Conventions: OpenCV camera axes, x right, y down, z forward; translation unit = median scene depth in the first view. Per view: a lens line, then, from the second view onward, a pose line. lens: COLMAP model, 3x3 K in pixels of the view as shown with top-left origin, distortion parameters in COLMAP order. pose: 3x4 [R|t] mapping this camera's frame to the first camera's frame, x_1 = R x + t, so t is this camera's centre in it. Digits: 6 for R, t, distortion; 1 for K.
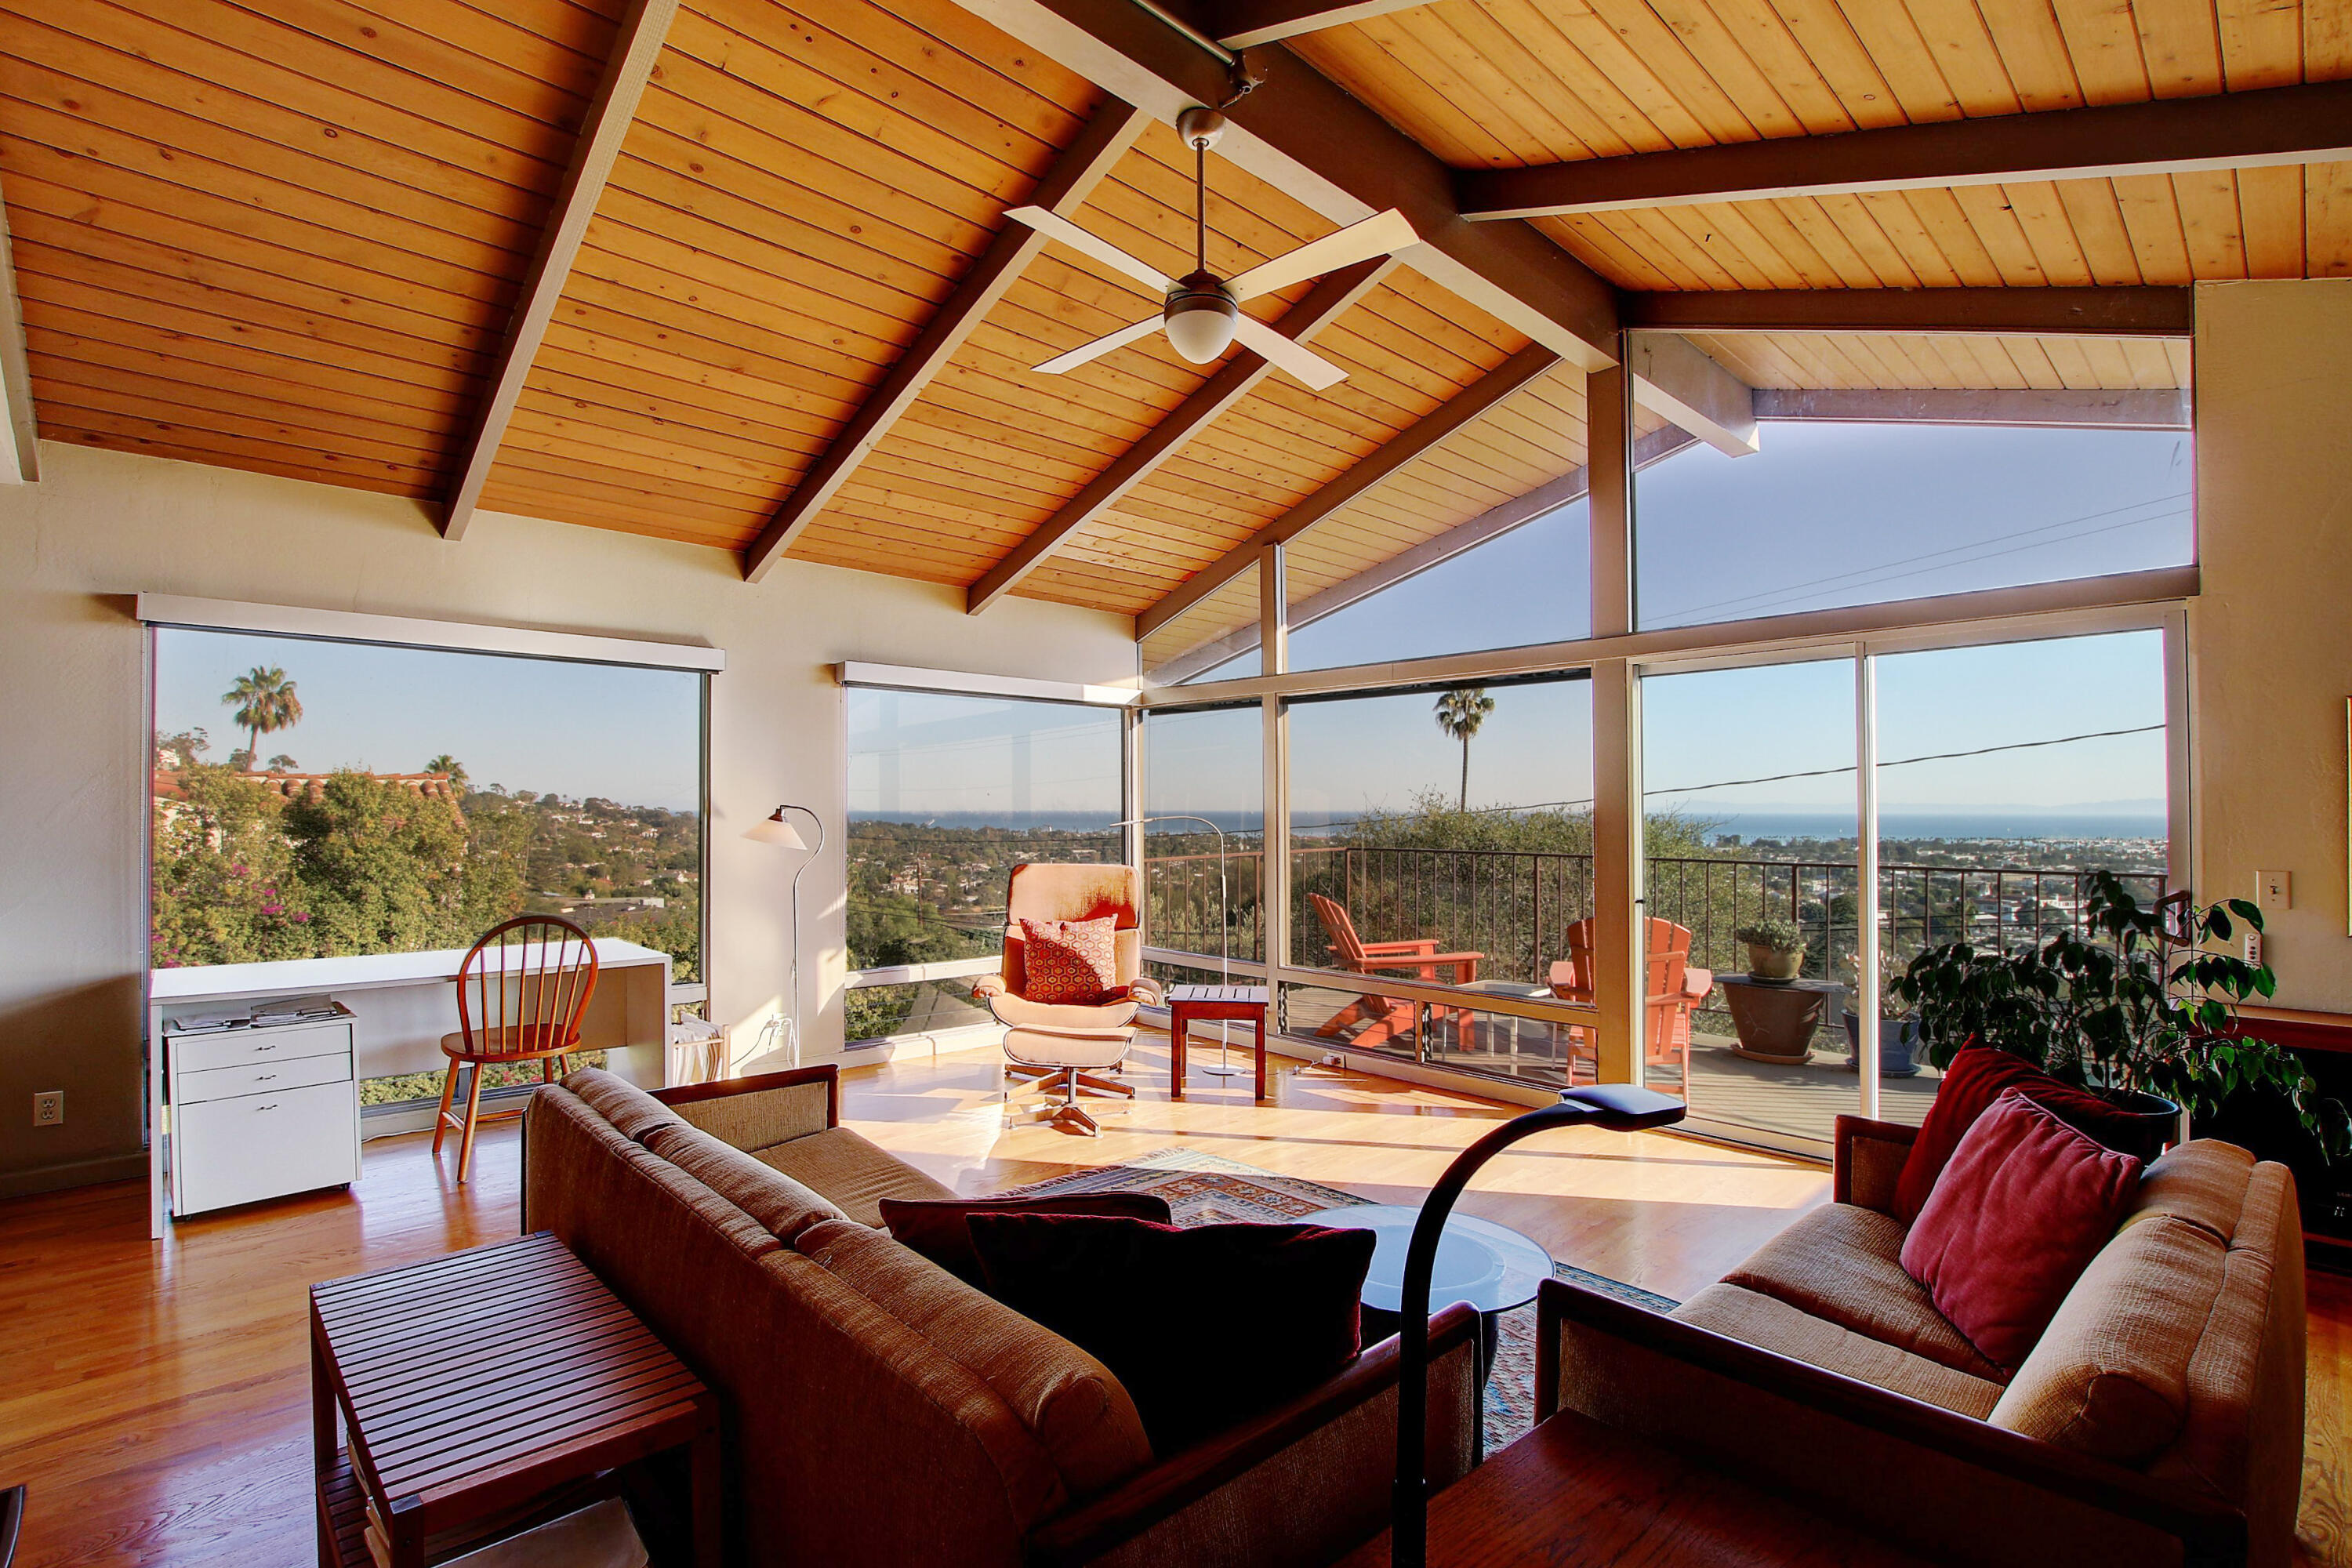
lens RADIAL K [[1085.6, 0, 1165.8], [0, 1085.6, 806.2], [0, 0, 1]] dist [-0.021475, 0.000307]
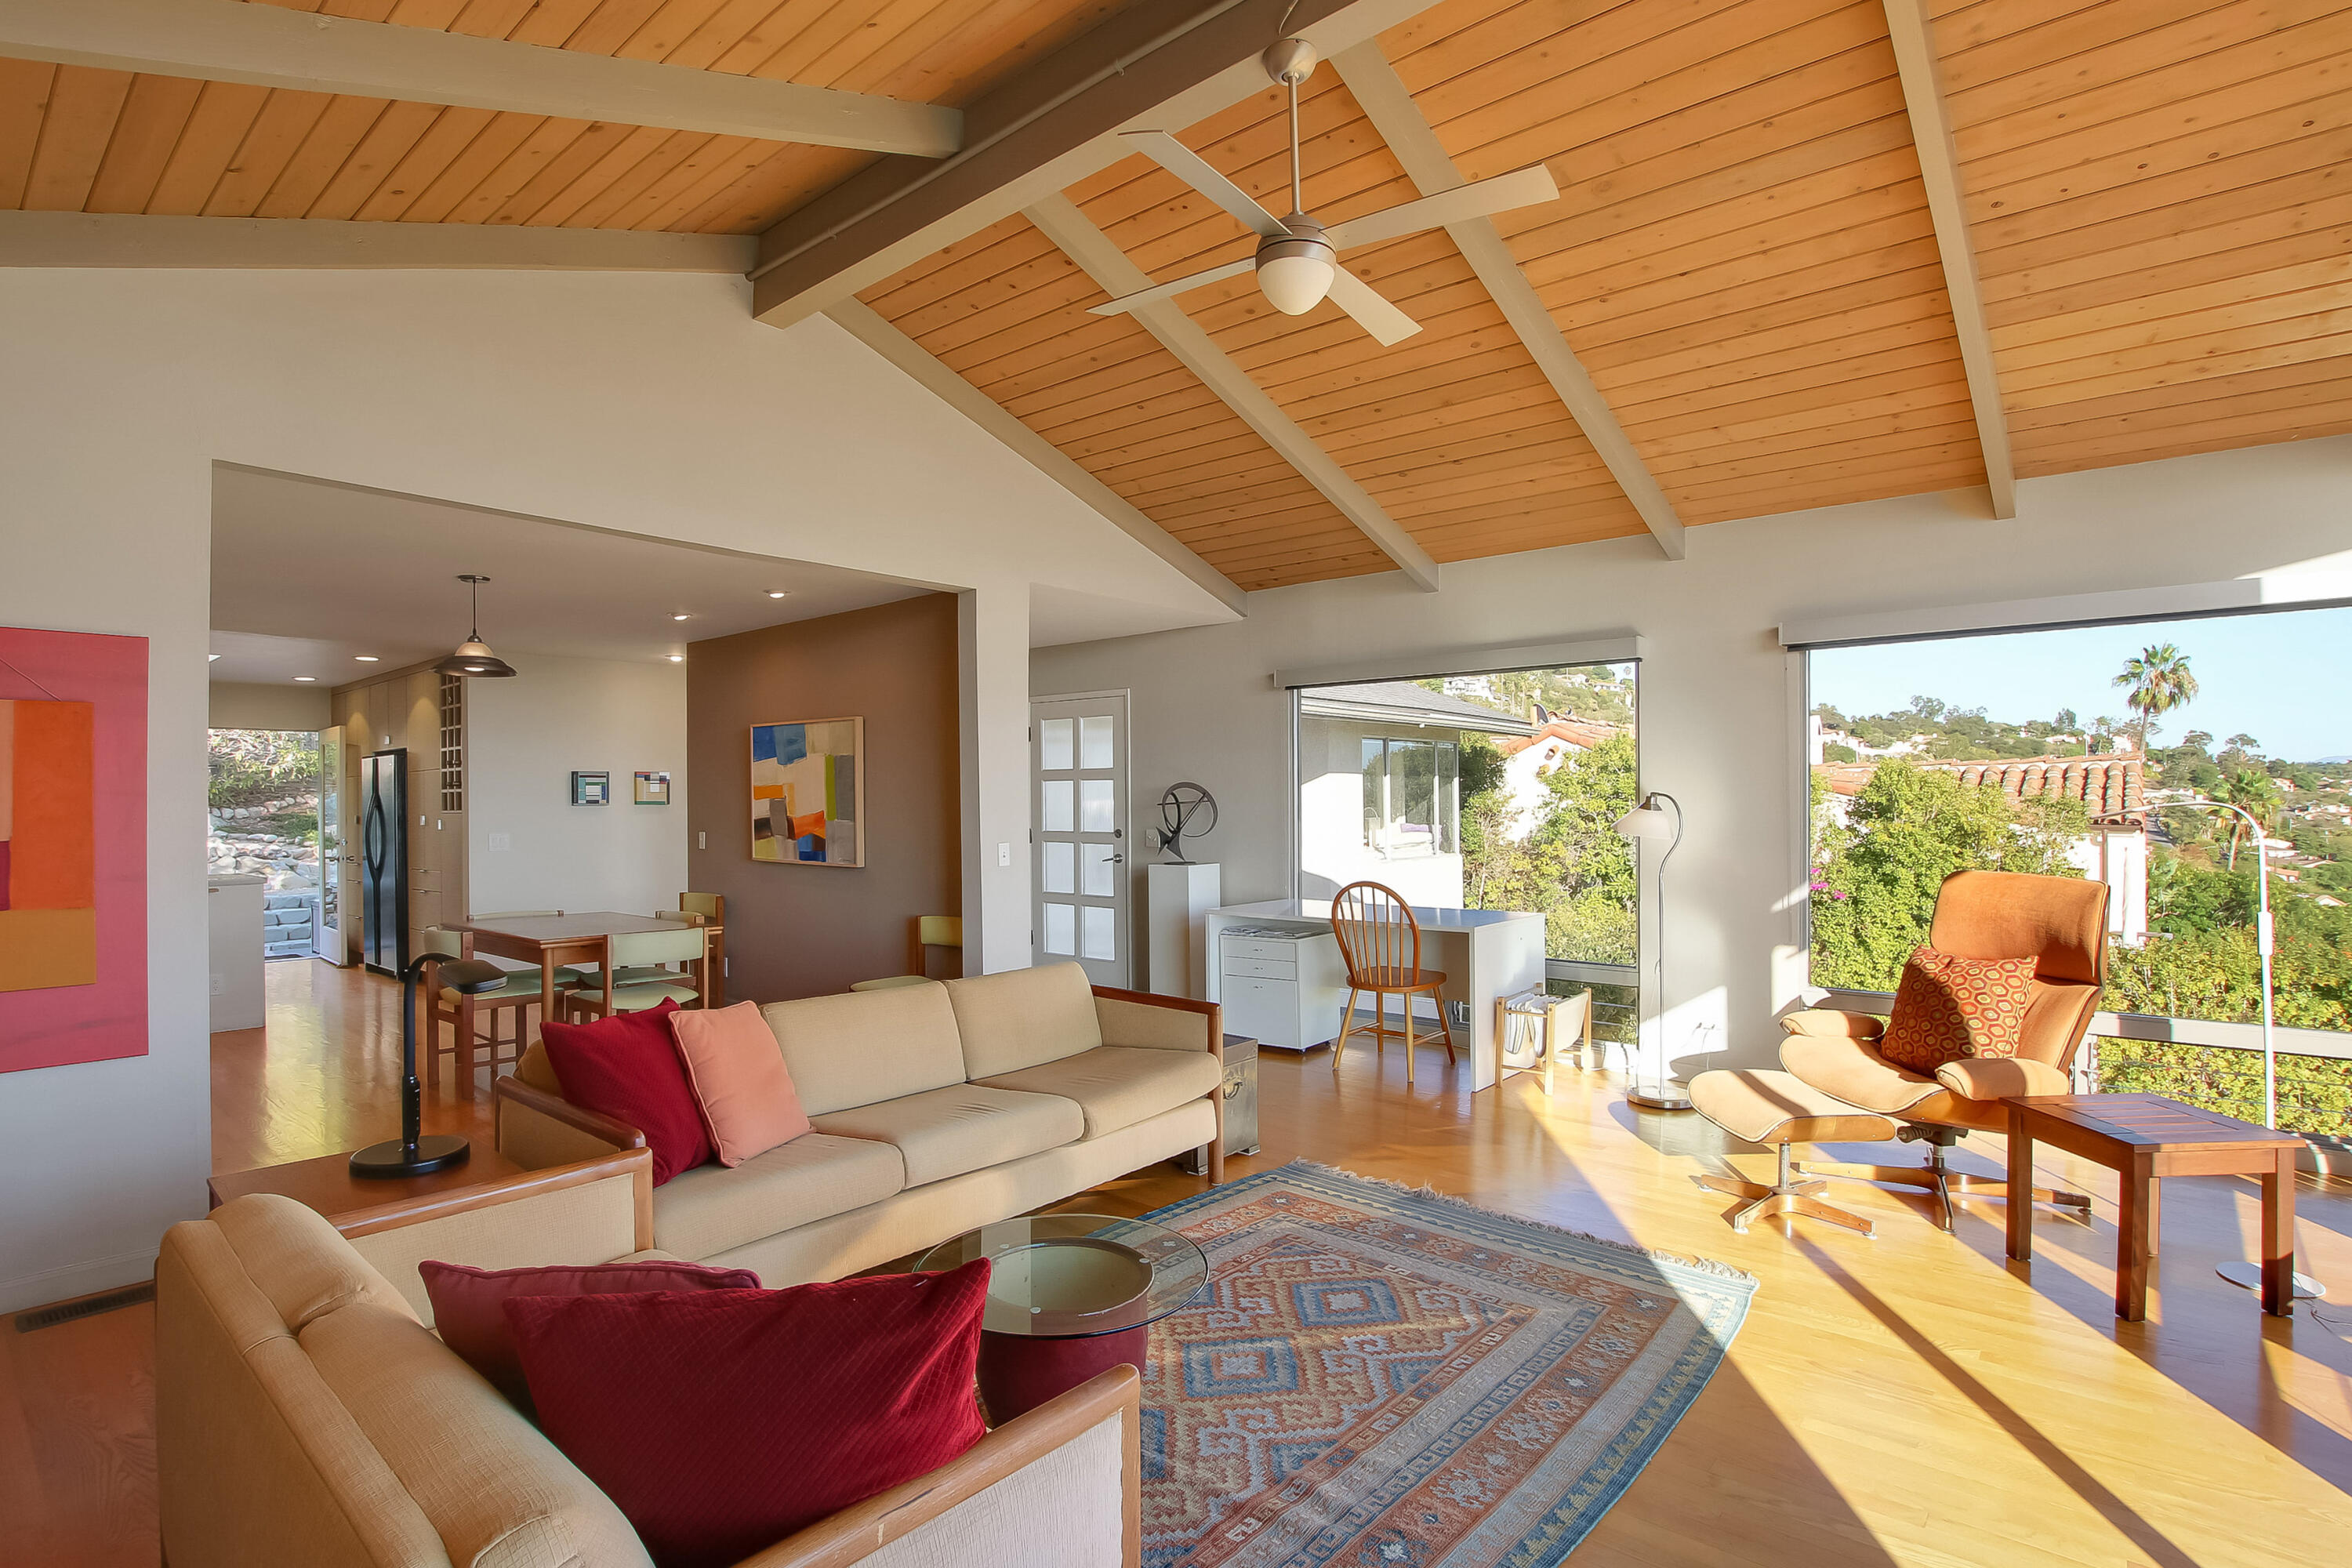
lens RADIAL K [[1116.6, 0, 1181.4], [0, 1116.6, 797.0], [0, 0, 1]] dist [-0.019886, -0.000080]
pose [[0.142994, -0.007316, -0.989697, 0.420376], [0.012338, 0.999908, -0.005609, 0.002766], [0.989647, -0.011409, 0.143071, 0.335417]]
